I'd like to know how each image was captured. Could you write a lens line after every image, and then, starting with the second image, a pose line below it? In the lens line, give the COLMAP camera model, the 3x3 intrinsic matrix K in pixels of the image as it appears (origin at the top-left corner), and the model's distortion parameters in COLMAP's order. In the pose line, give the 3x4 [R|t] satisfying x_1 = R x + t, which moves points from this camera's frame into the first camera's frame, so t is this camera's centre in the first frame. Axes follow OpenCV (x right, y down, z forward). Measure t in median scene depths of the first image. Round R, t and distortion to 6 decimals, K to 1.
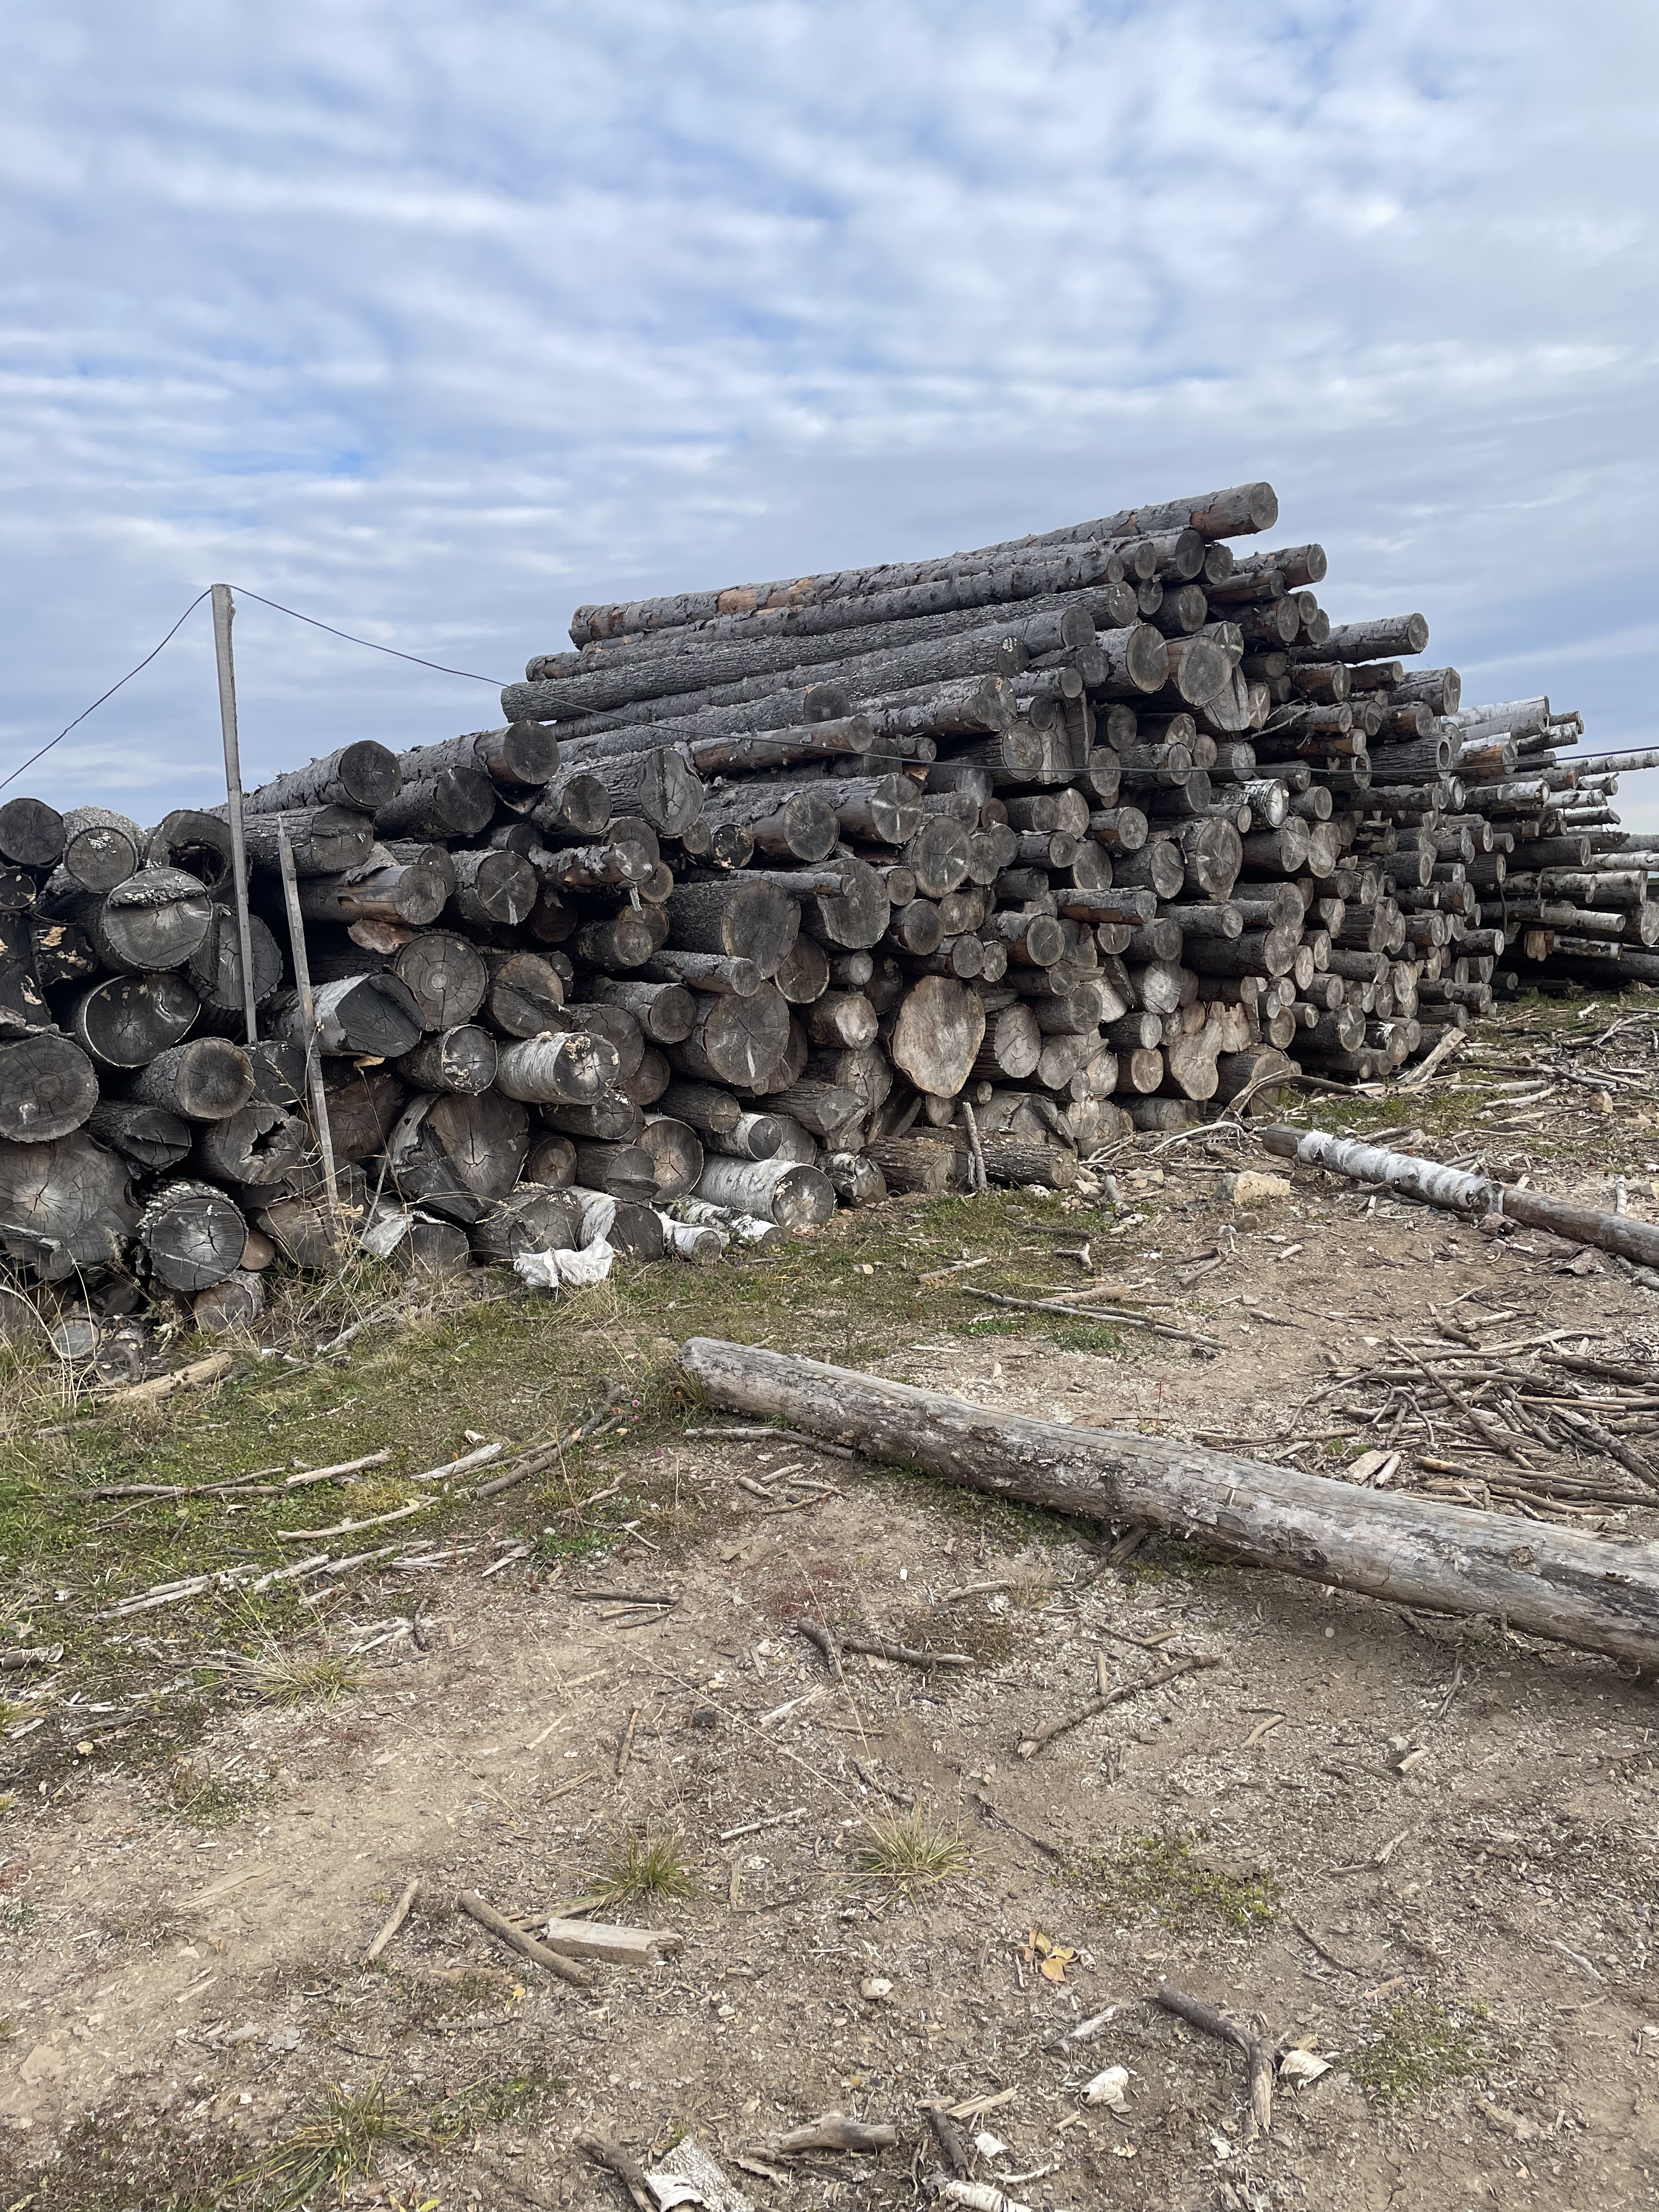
lens RADIAL K [[1633.9, 0, 843.6], [0, 1633.9, 1096.0], [0, 0, 1]] dist [0.073338, -0.091409]
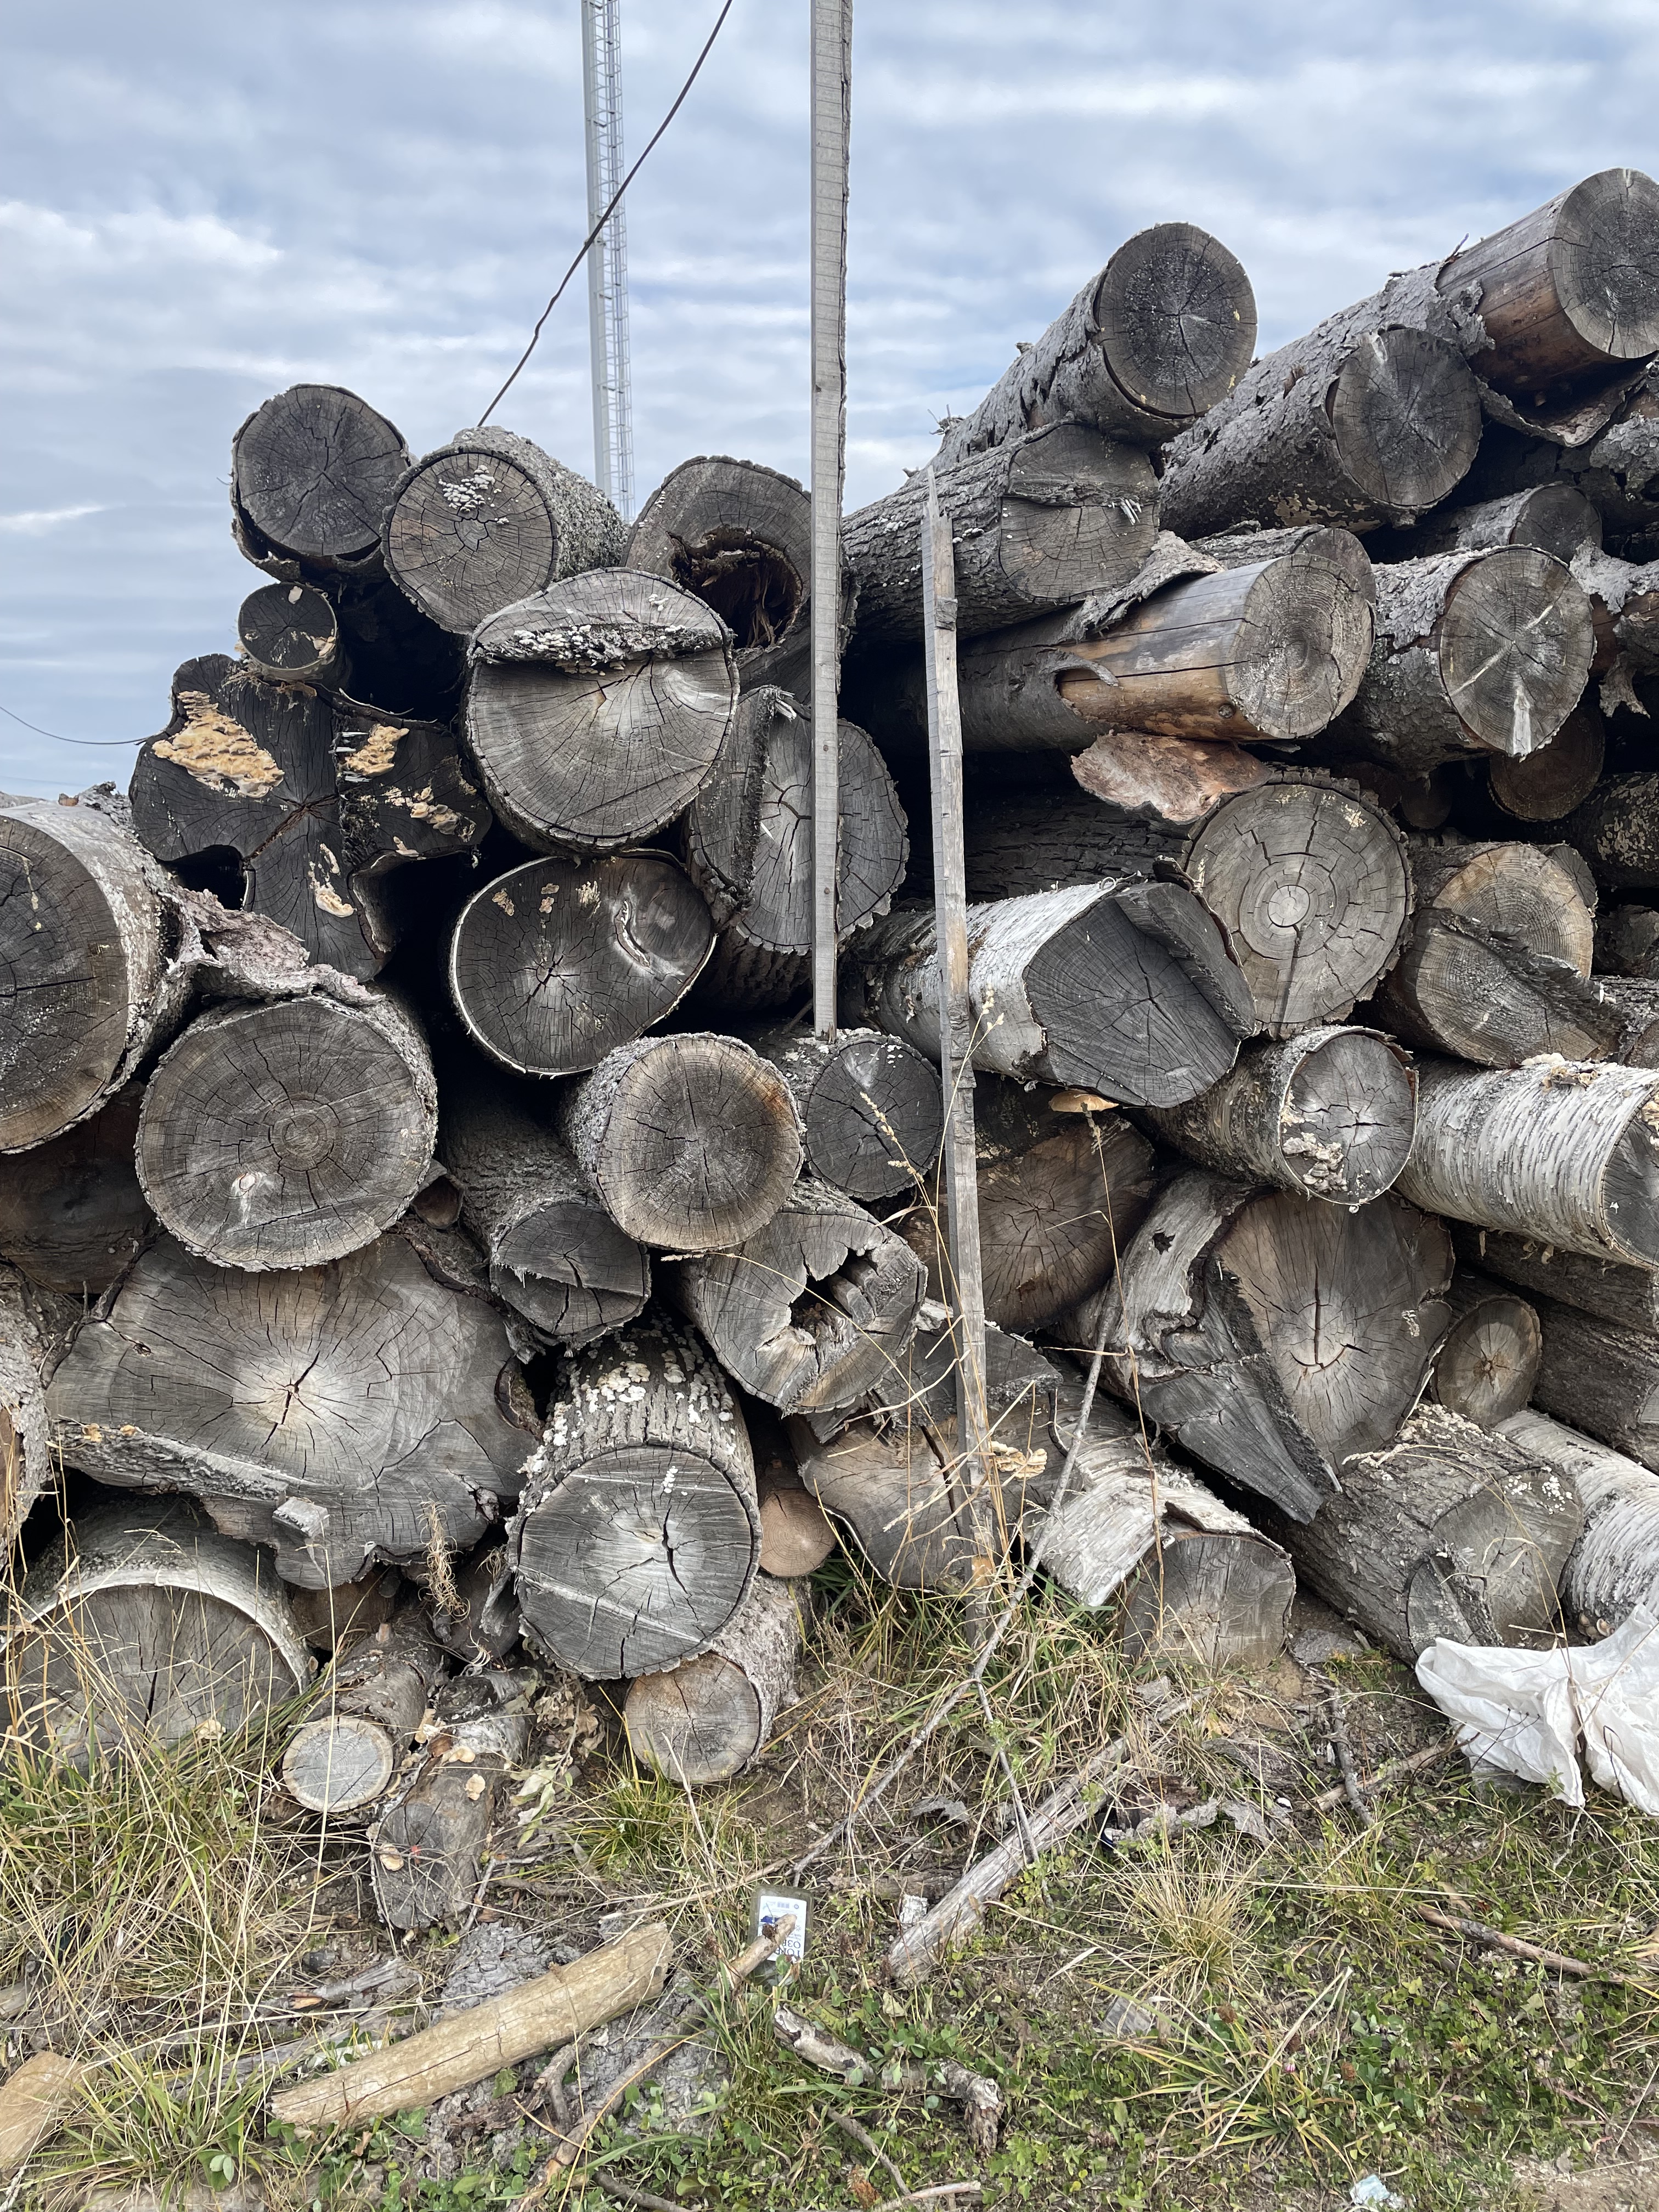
lens RADIAL K [[1654.4, 0, 838.0], [0, 1654.4, 1078.0], [0, 0, 1]] dist [0.108931, -0.113480]
pose [[0.922545, 0.092241, -0.374702, -0.201355], [-0.077900, 0.995537, 0.053277, -0.044539], [0.377944, -0.019962, 0.925613, 0.624614]]
